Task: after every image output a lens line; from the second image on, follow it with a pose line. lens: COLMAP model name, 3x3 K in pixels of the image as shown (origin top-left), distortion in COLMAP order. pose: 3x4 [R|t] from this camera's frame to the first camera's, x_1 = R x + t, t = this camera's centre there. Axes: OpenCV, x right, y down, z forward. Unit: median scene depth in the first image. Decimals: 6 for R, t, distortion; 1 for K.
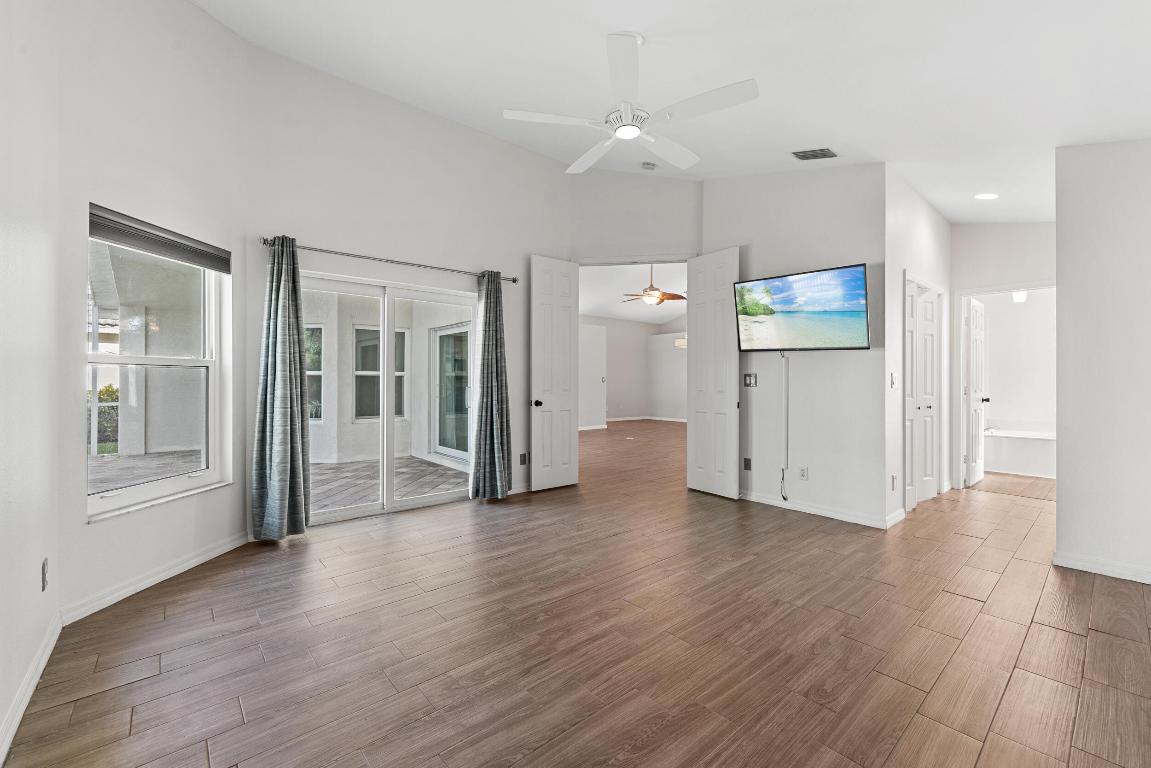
lens RADIAL K [[473.3, 0, 575.5], [0, 473.3, 384.0], [0, 0, 1]] dist [-0.001675, -0.000214]
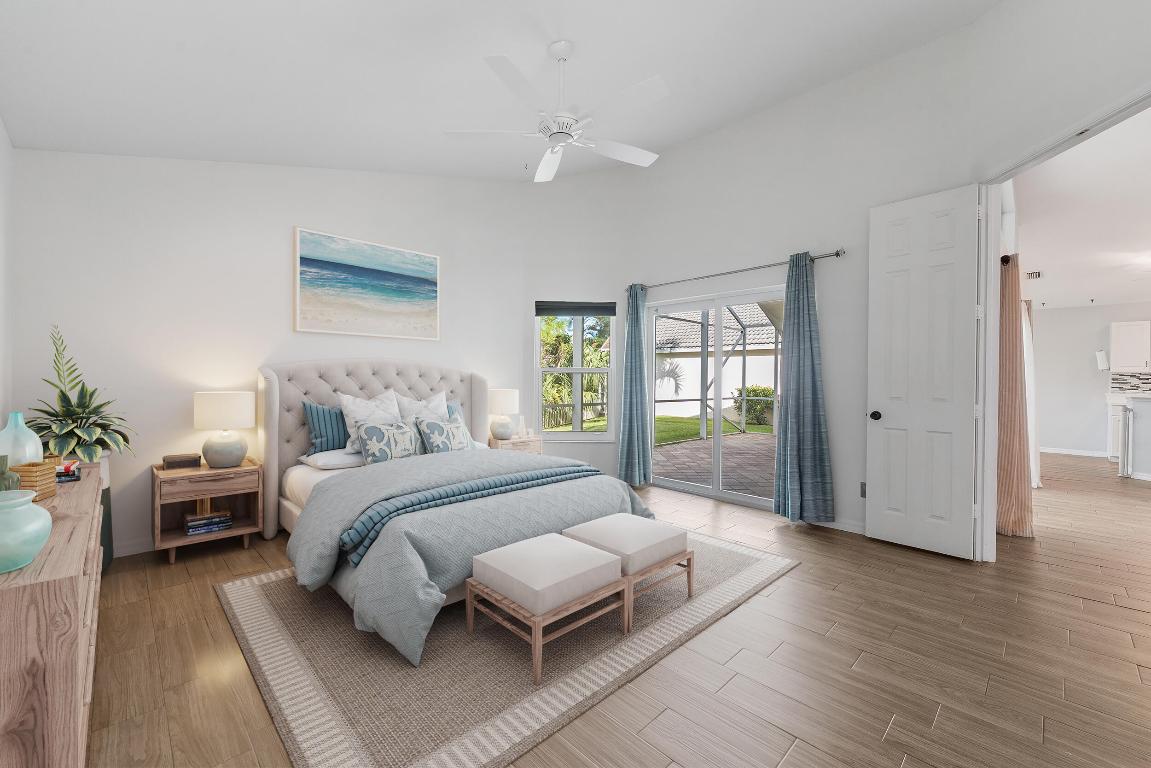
lens RADIAL K [[468.4, 0, 575.2], [0, 468.4, 387.7], [0, 0, 1]] dist [0.001713, 0.000008]
pose [[0.071572, 0.011828, -0.997365, 0.622100], [-0.017863, 0.999785, 0.010575, -0.000029], [0.997275, 0.017059, 0.071768, 0.531150]]
